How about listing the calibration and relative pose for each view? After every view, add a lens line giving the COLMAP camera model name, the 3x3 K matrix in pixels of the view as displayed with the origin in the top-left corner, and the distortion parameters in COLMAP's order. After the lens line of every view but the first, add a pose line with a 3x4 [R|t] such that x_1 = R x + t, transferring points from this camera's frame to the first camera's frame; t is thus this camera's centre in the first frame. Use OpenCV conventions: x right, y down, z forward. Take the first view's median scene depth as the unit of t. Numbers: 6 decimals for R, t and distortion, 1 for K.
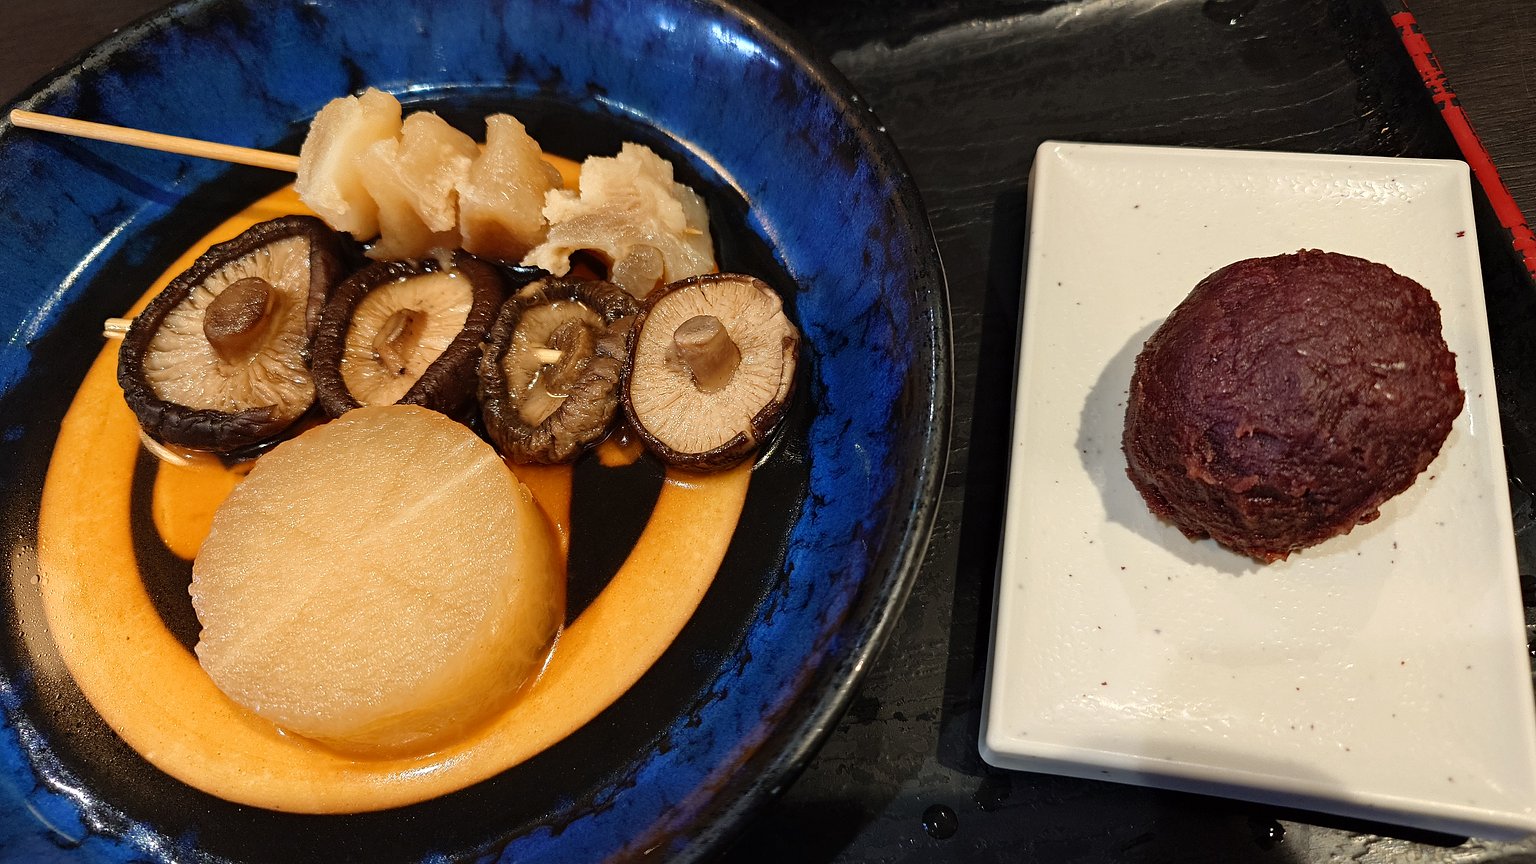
lens RADIAL K [[1154.9, 0, 768.0], [0, 1154.9, 432.0], [0, 0, 1]] dist [-0.000795, 0.010874]
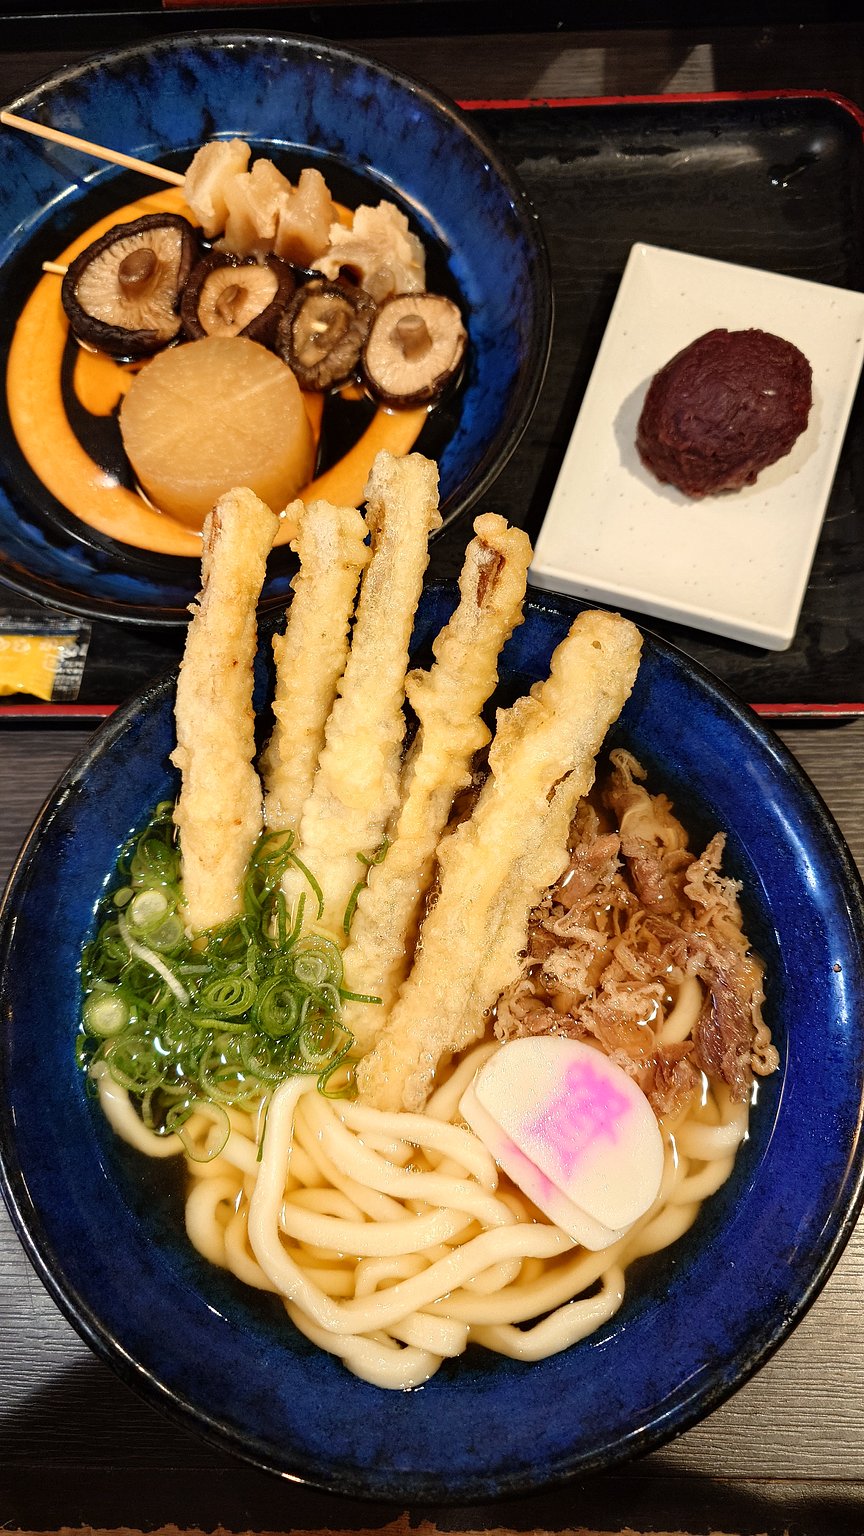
lens RADIAL K [[1154.9, 0, 432.0], [0, 1154.9, 768.0], [0, 0, 1]] dist [-0.000795, 0.010874]
pose [[0.987563, 0.153565, 0.033728, 0.013918], [-0.157196, 0.968537, 0.192939, 0.205433], [-0.003038, -0.195841, 0.980631, -0.775605]]
